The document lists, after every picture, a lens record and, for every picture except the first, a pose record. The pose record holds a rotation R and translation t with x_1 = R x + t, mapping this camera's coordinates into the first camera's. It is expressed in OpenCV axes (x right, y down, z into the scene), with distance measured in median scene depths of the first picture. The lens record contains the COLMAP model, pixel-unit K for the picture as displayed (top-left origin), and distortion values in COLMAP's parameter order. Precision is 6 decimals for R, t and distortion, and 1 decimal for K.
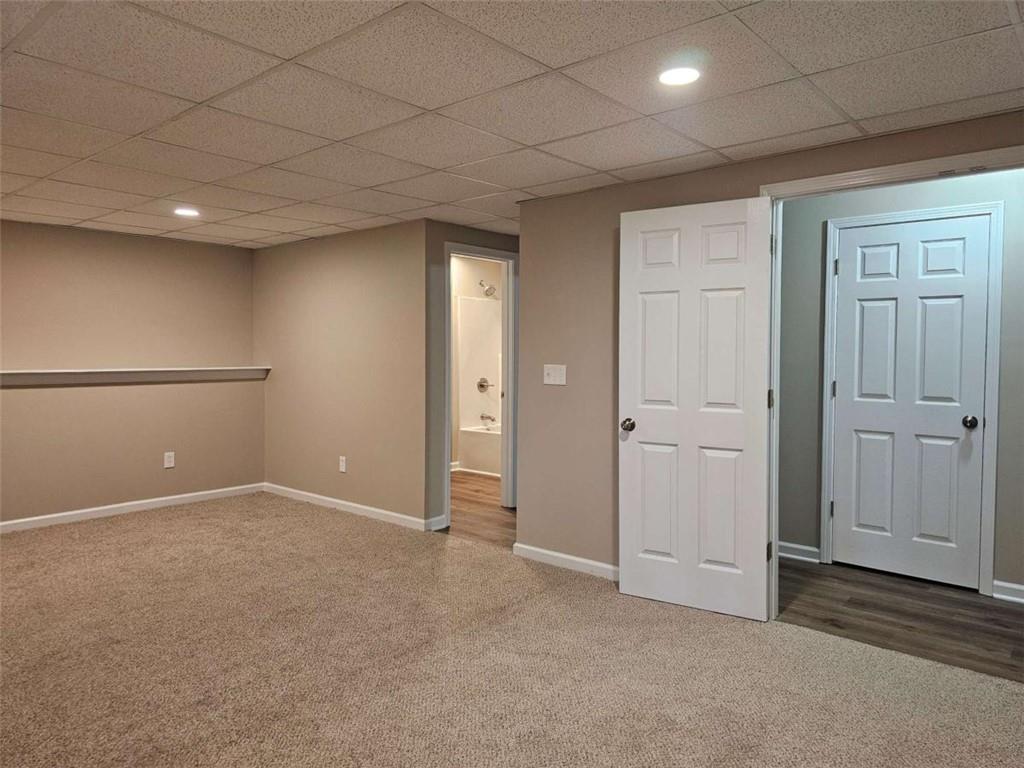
lens RADIAL K [[691.8, 0, 521.7], [0, 691.8, 383.3], [0, 0, 1]] dist [0.058880, -0.048429]
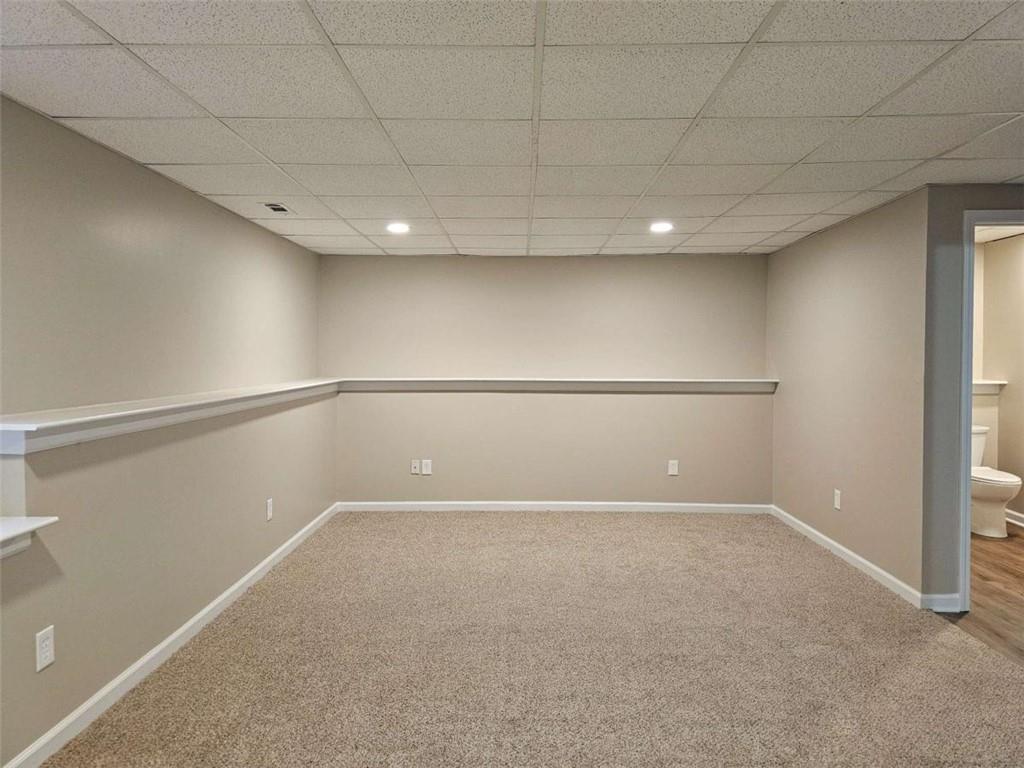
lens RADIAL K [[691.8, 0, 528.8], [0, 691.8, 362.9], [0, 0, 1]] dist [0.058880, -0.048429]
pose [[0.638478, 0.003303, -0.769633, 0.173996], [-0.037341, 0.998946, -0.026691, -0.011215], [0.768734, 0.045780, 0.637928, 0.208768]]
